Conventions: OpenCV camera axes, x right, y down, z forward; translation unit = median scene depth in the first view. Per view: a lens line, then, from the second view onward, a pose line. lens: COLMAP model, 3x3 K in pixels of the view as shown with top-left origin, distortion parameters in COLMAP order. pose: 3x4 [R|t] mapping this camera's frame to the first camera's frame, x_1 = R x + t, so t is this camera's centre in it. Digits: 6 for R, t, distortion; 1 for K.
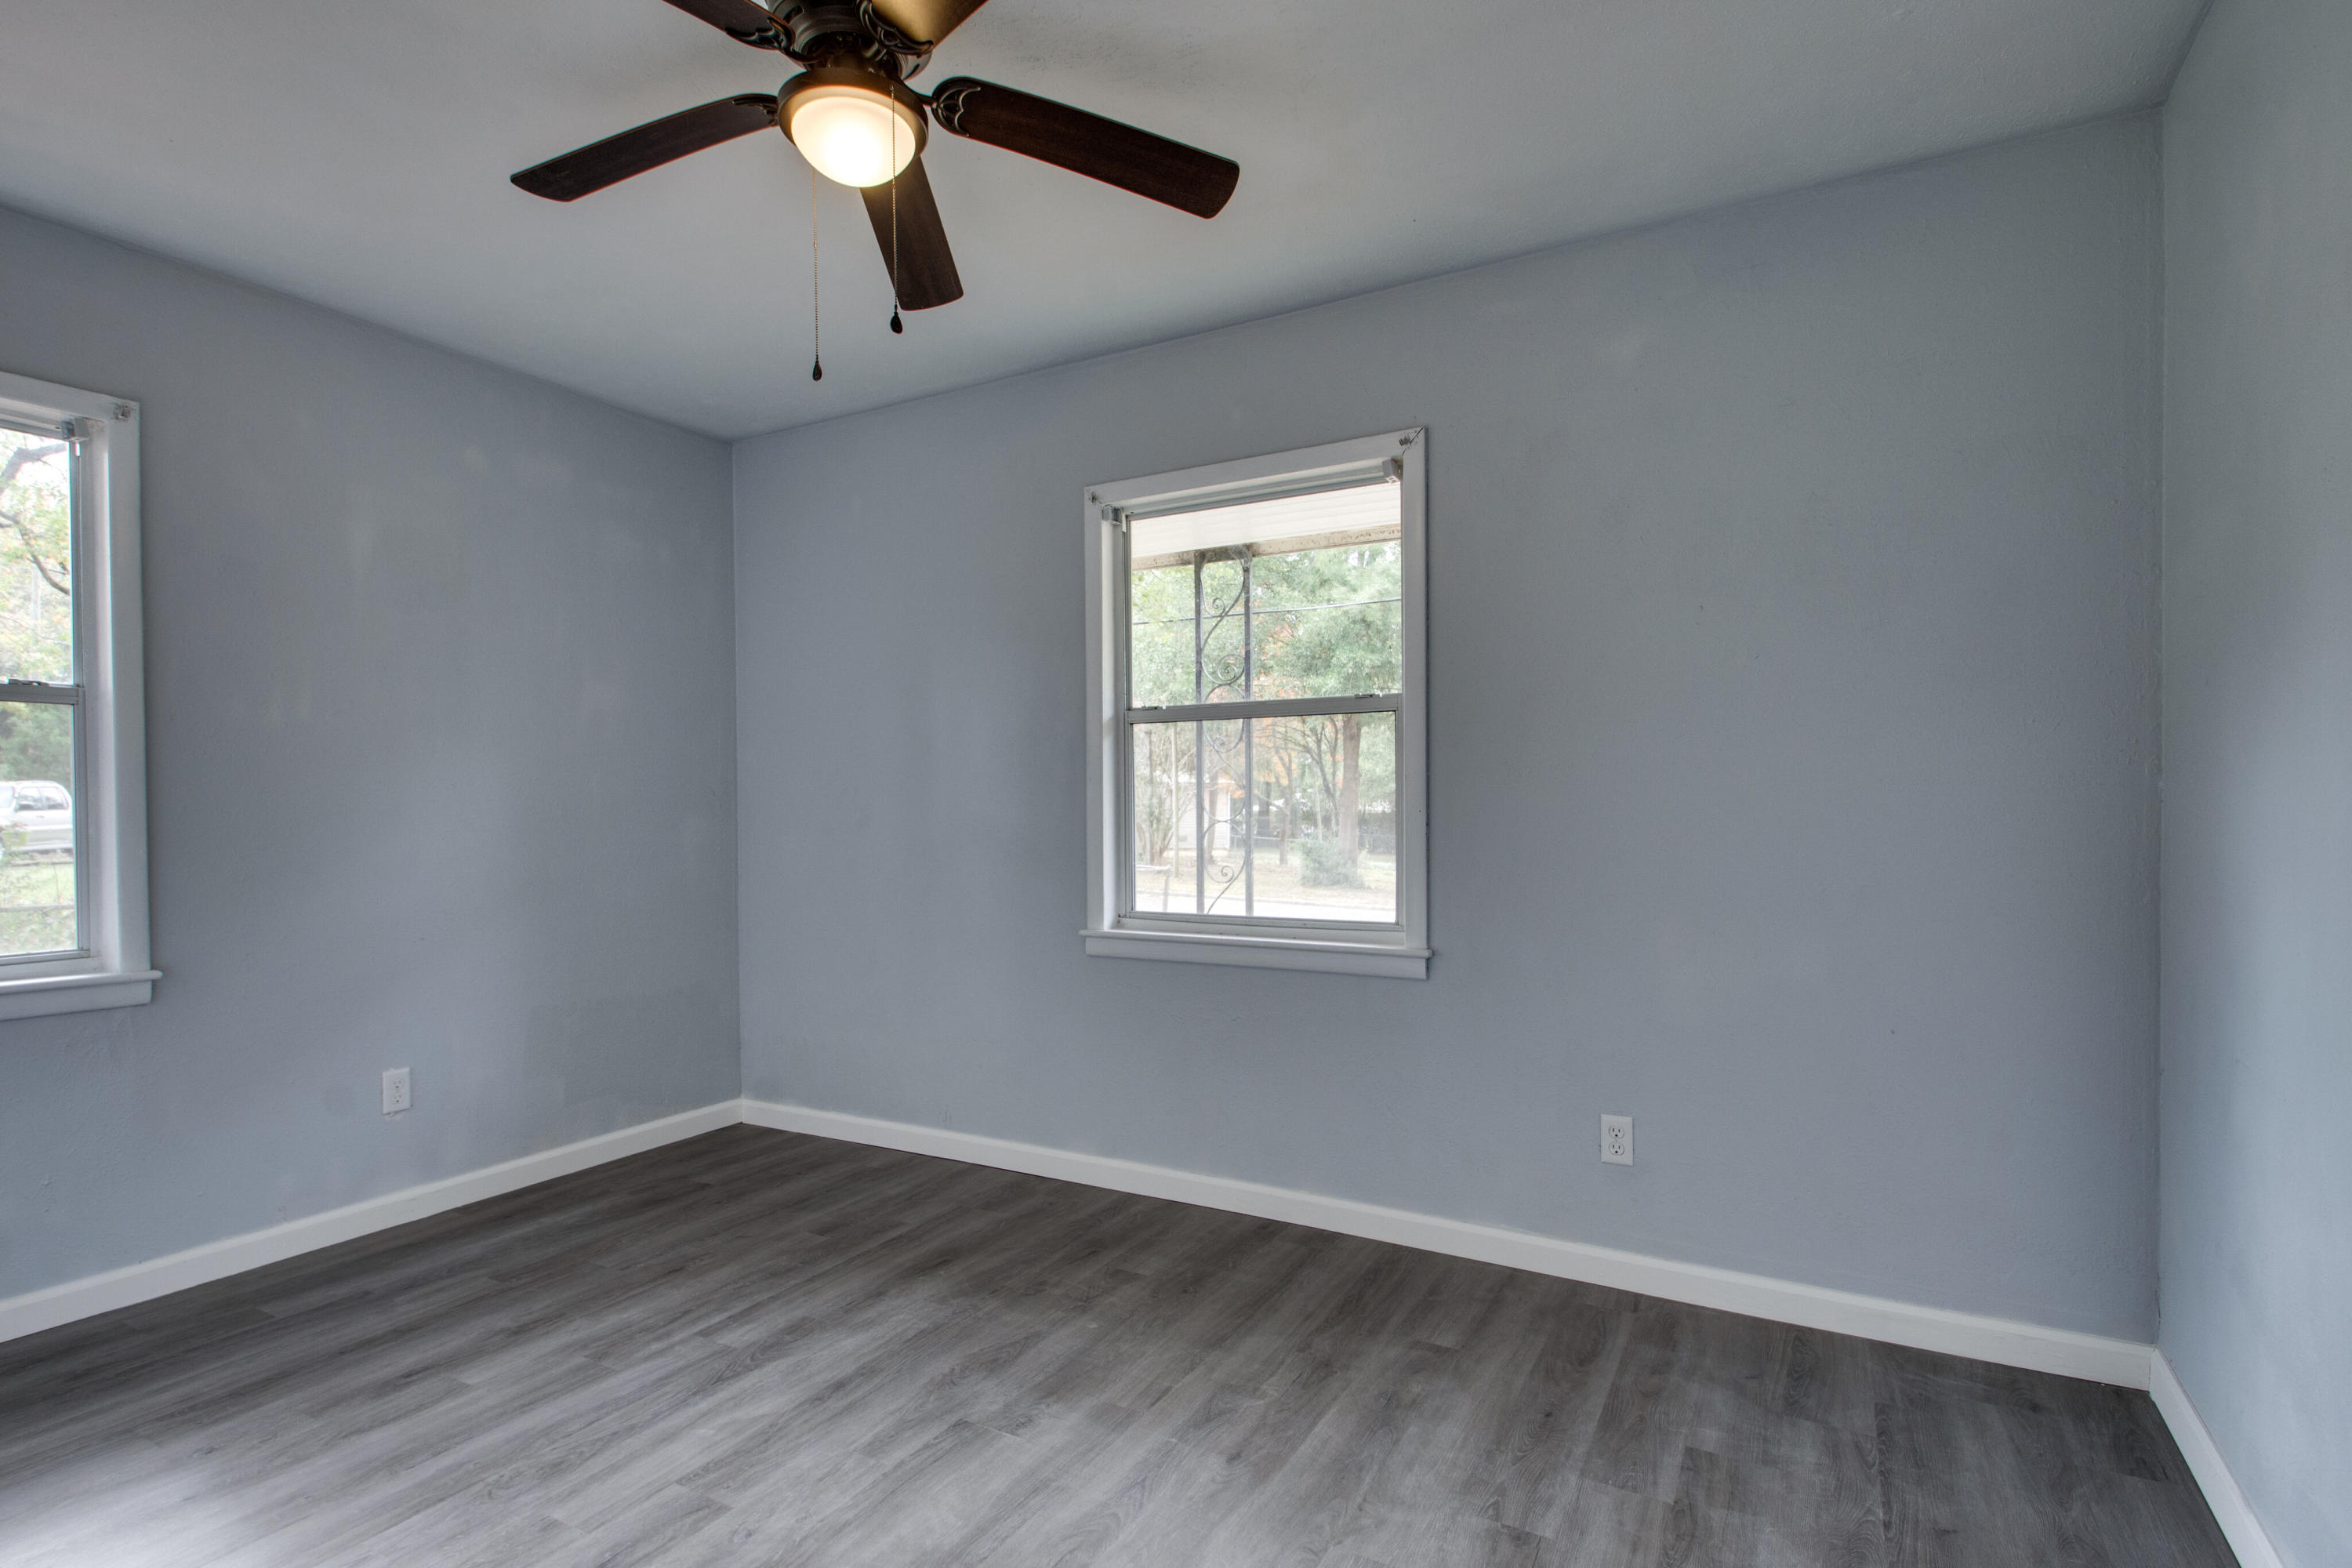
lens RADIAL K [[1190.2, 0, 1162.1], [0, 1190.2, 832.0], [0, 0, 1]] dist [0.004134, -0.000592]
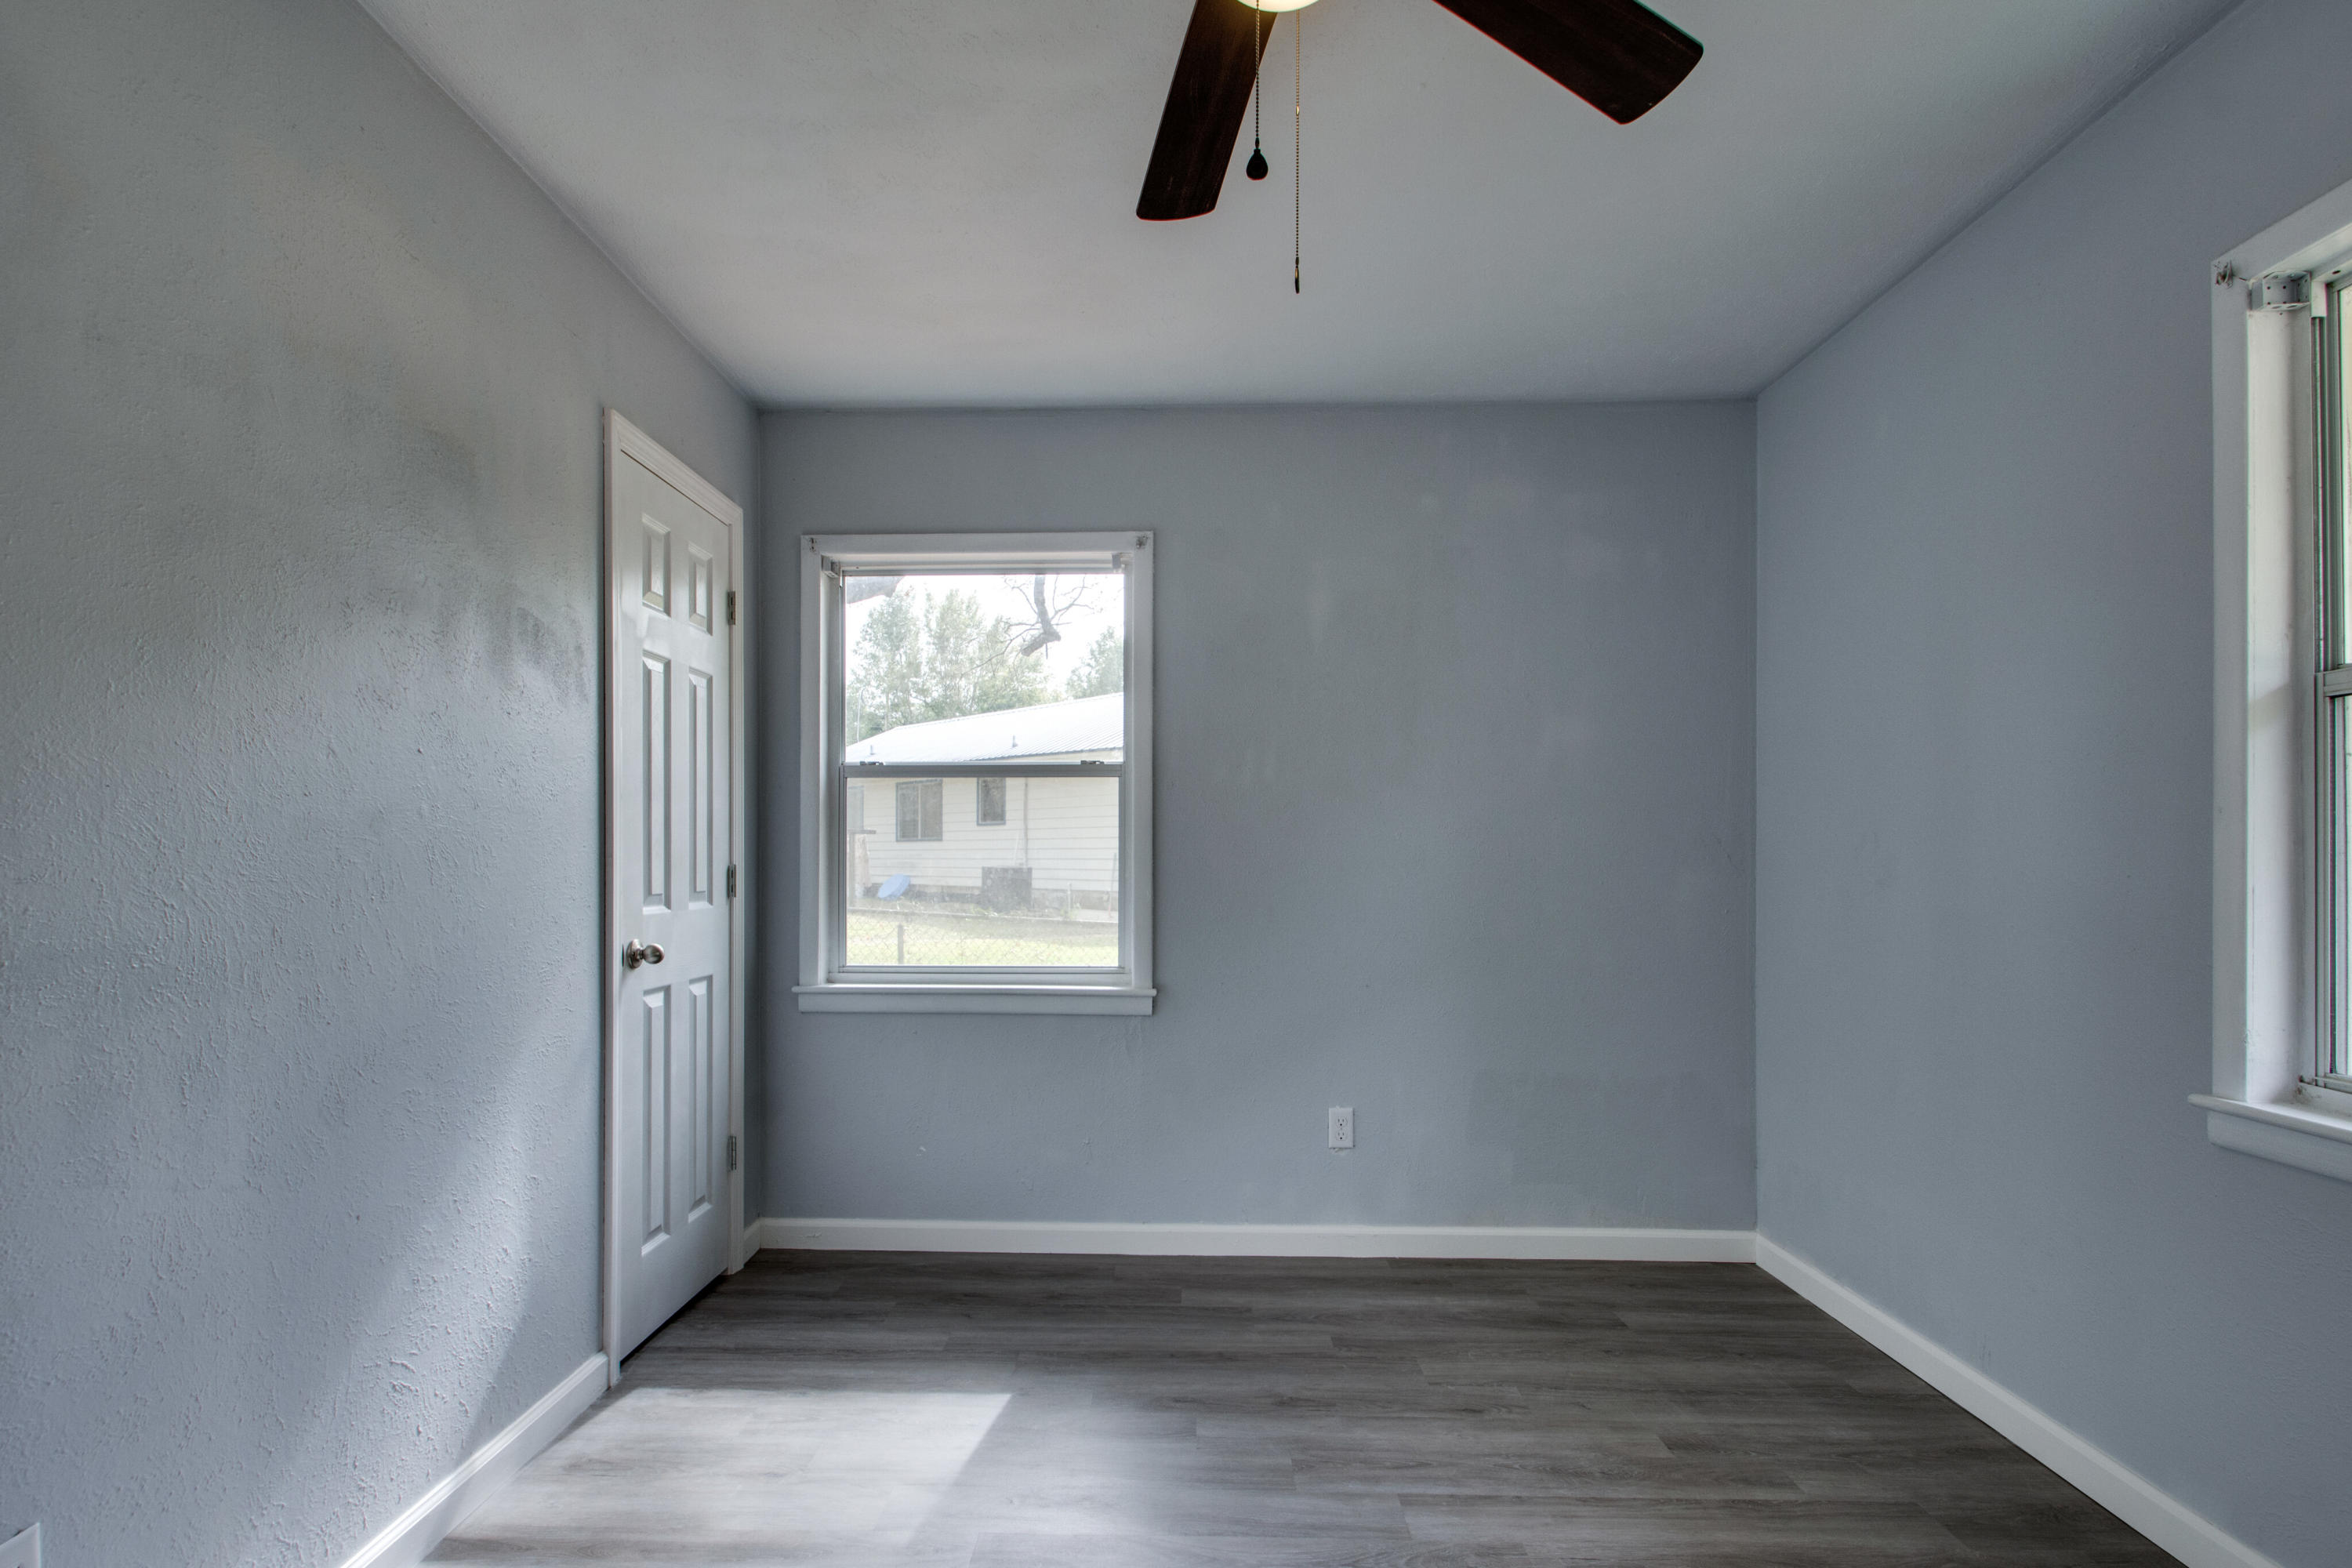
lens RADIAL K [[1203.7, 0, 1175.3], [0, 1203.7, 857.8], [0, 0, 1]] dist [0.012934, -0.001080]
pose [[0.453281, 0.007158, -0.891339, 0.226063], [-0.023967, 0.999704, -0.004160, -0.011645], [0.891045, 0.023248, 0.453318, 0.374484]]
